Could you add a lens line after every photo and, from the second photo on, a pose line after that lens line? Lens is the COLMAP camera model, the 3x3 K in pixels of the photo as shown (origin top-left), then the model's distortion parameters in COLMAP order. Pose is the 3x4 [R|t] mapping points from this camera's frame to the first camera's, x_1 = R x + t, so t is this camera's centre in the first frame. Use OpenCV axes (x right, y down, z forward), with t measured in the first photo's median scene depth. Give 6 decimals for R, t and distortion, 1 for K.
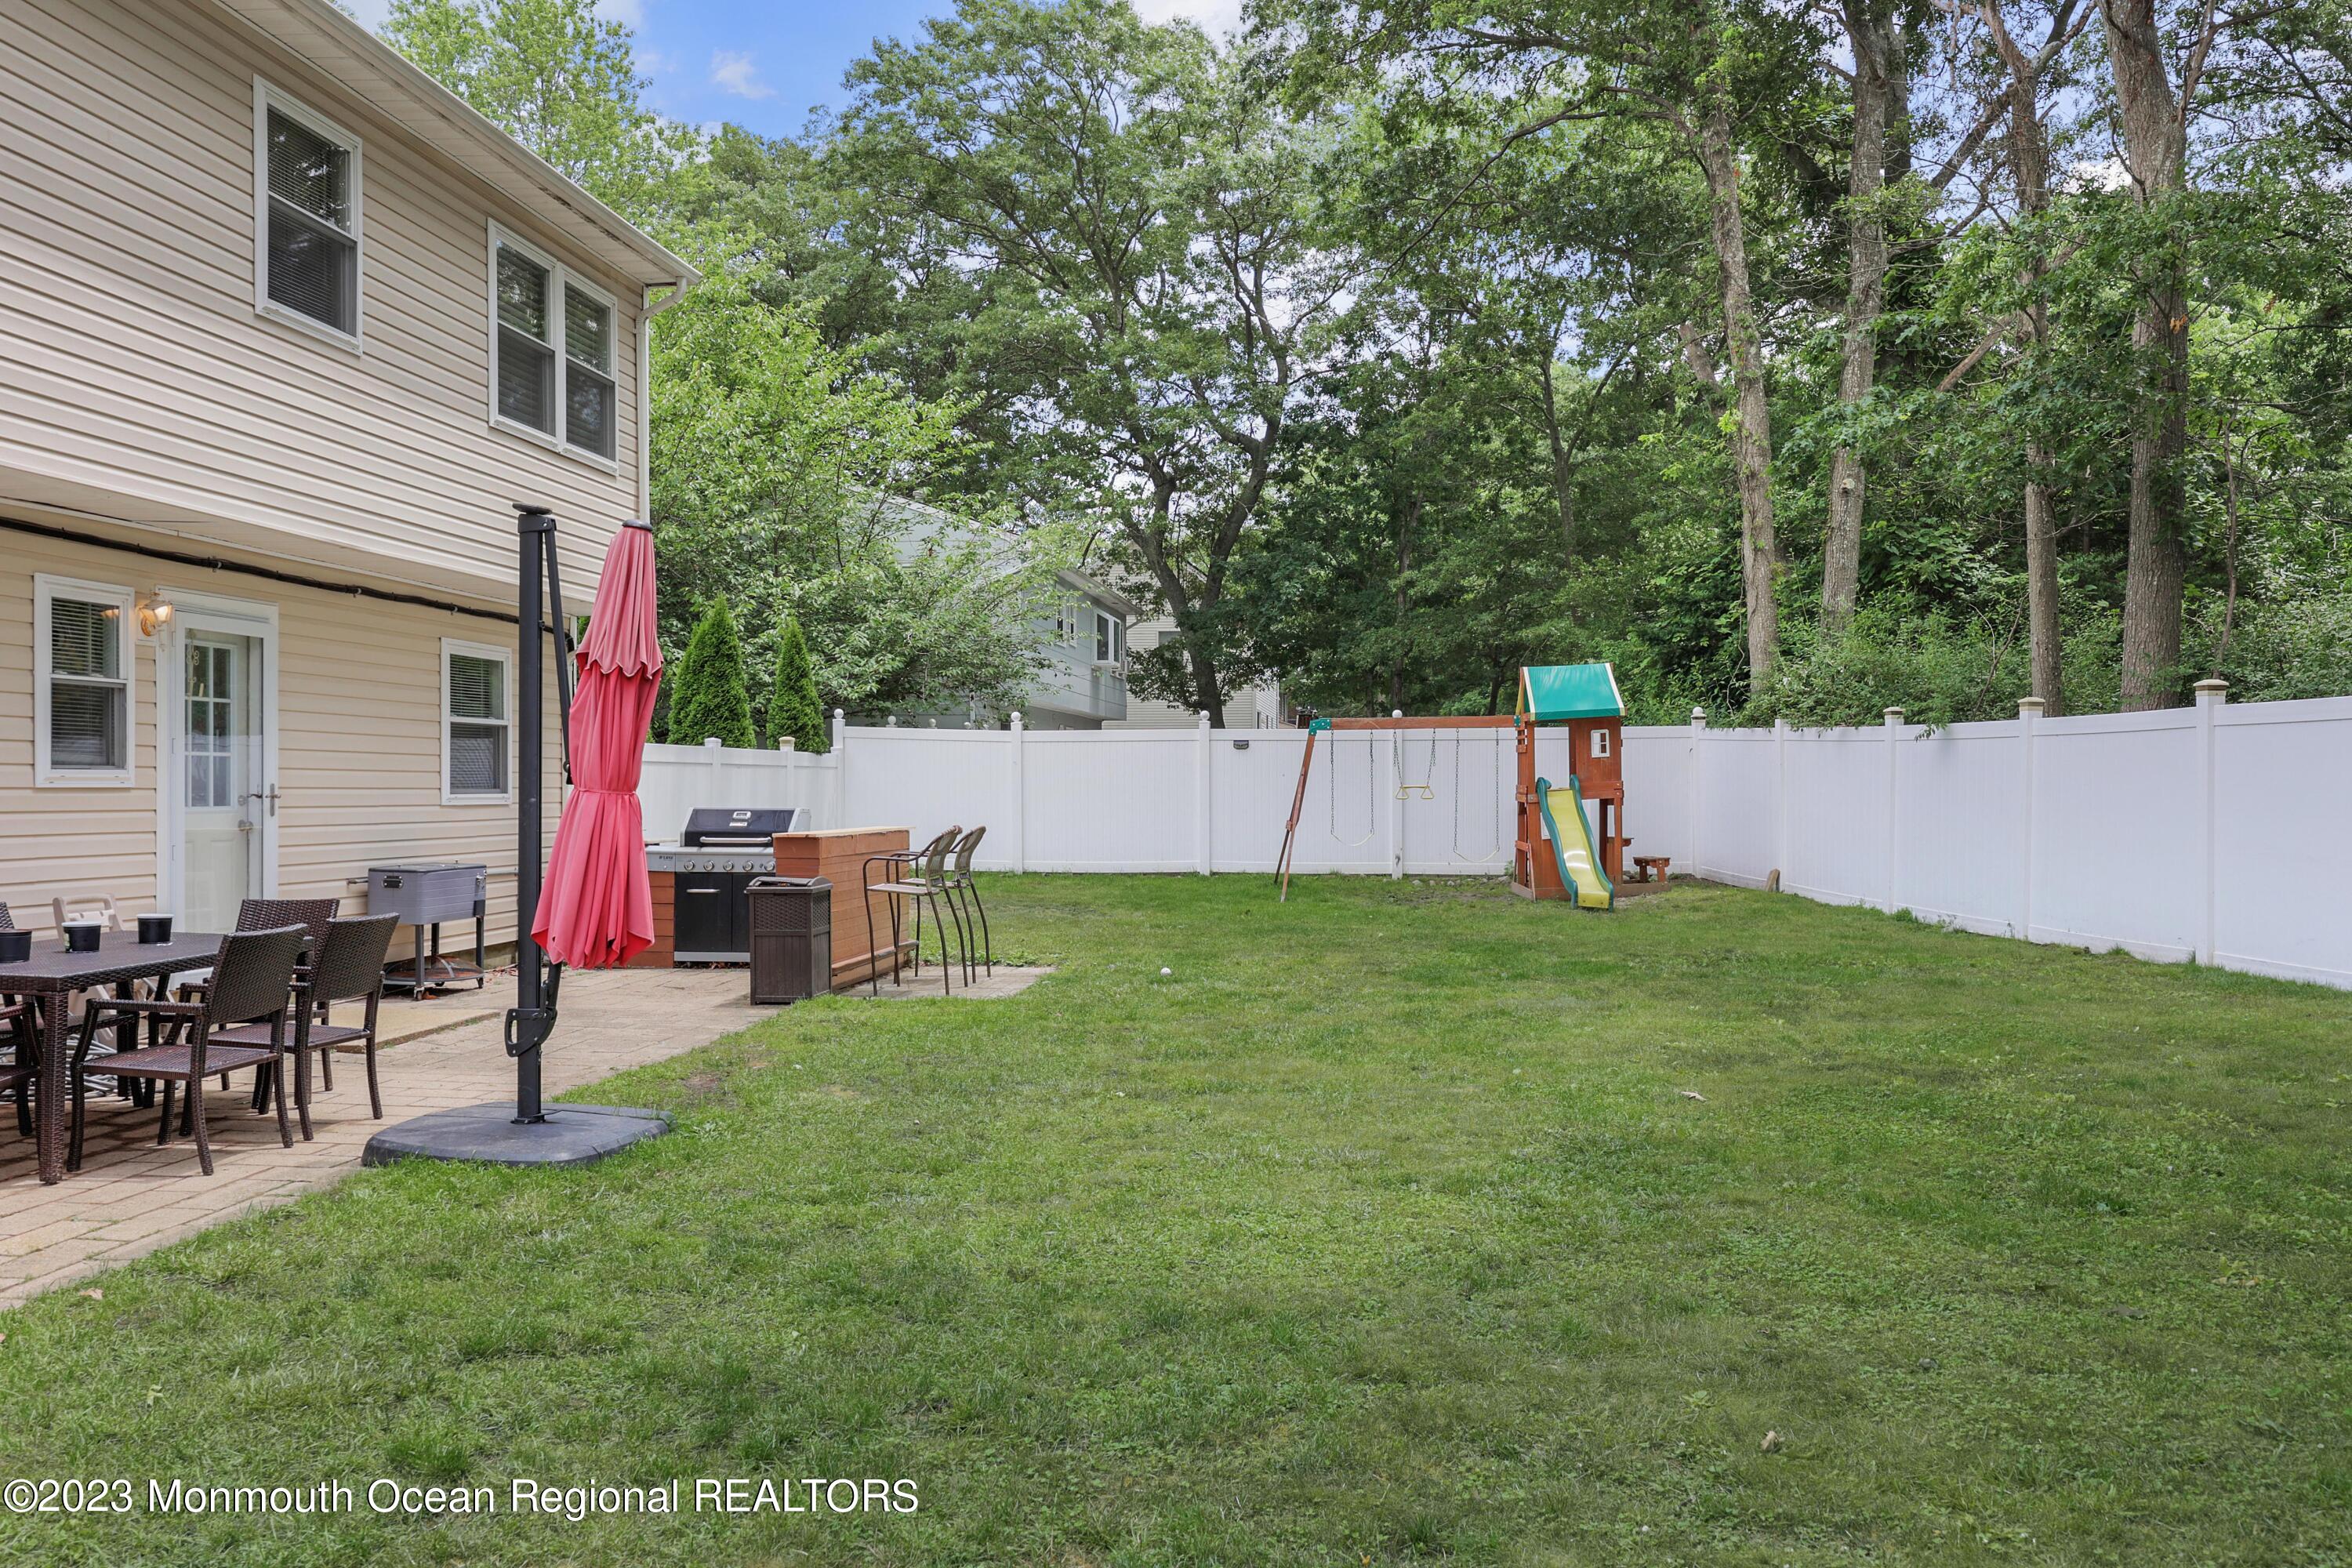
lens RADIAL K [[1785.0, 0, 1176.0], [0, 1785.0, 784.0], [0, 0, 1]] dist [0.003074, 0.001491]
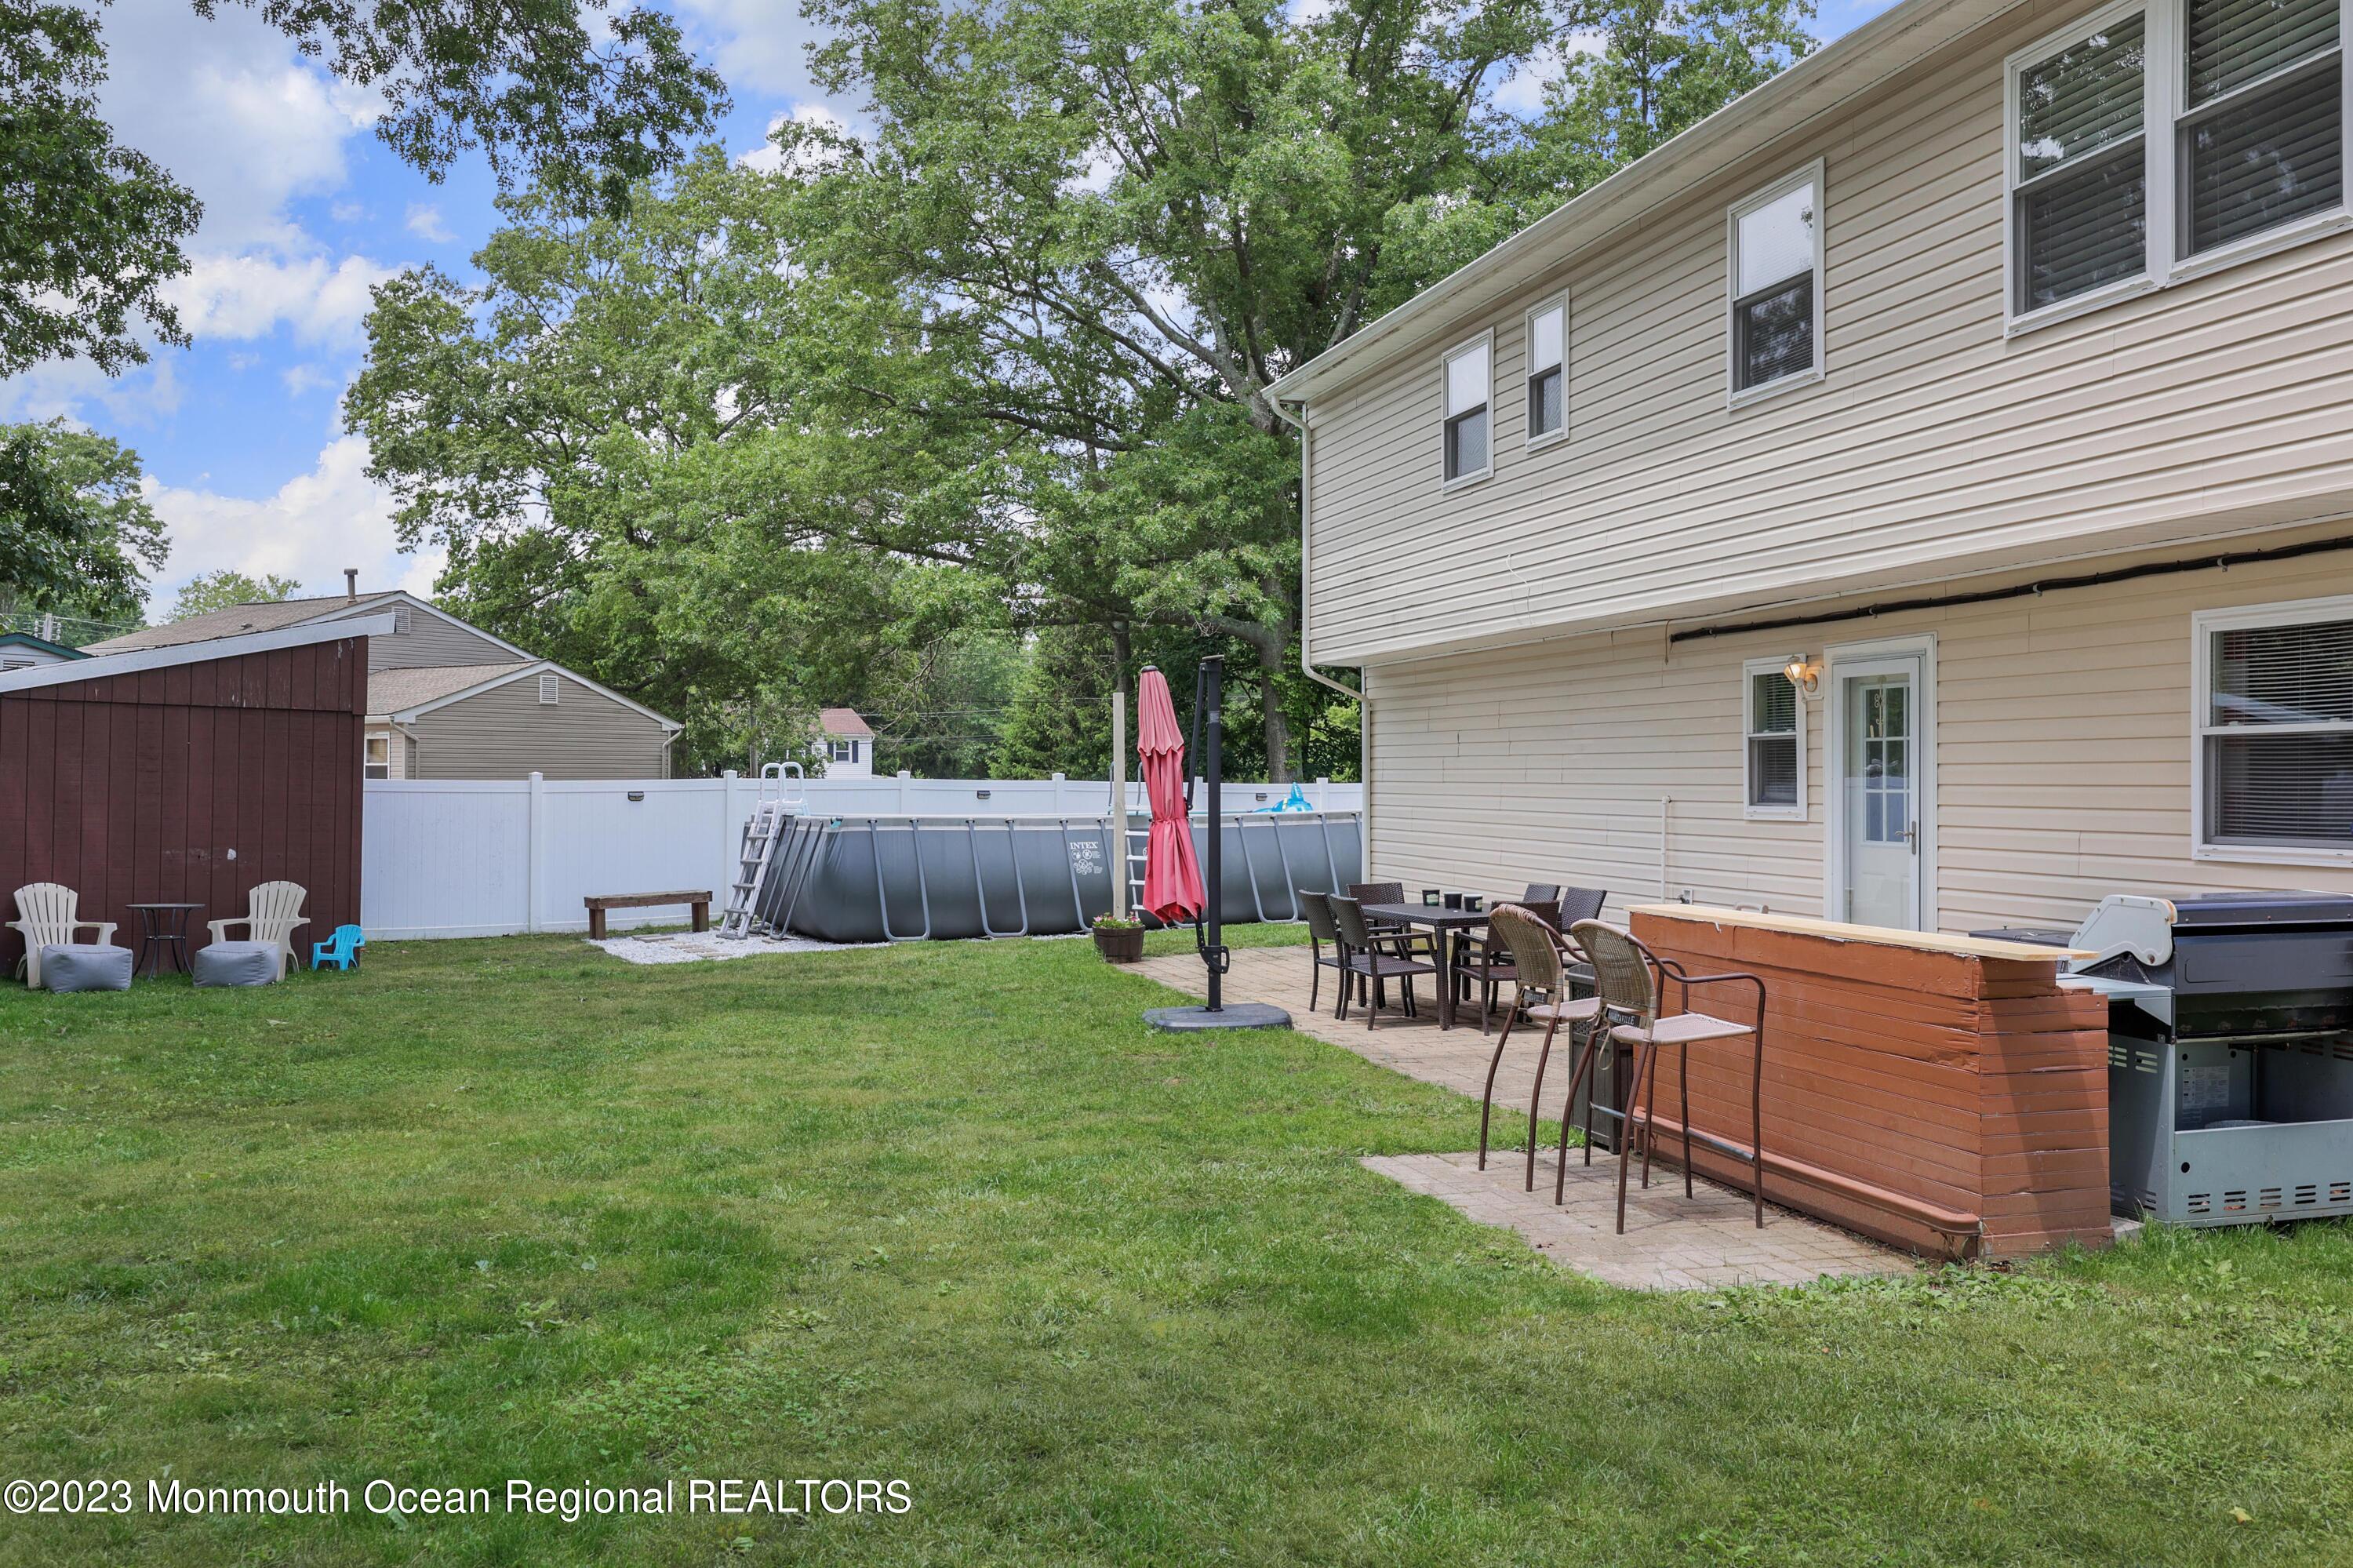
lens RADIAL K [[1915.4, 0, 1176.5], [0, 1915.4, 784.0], [0, 0, 1]] dist [0.010572, 0.007264]
pose [[-0.916476, -0.001750, -0.400086, 0.289059], [-0.001012, 0.999997, -0.002054, -0.018395], [0.400088, -0.001478, -0.916475, 1.866795]]
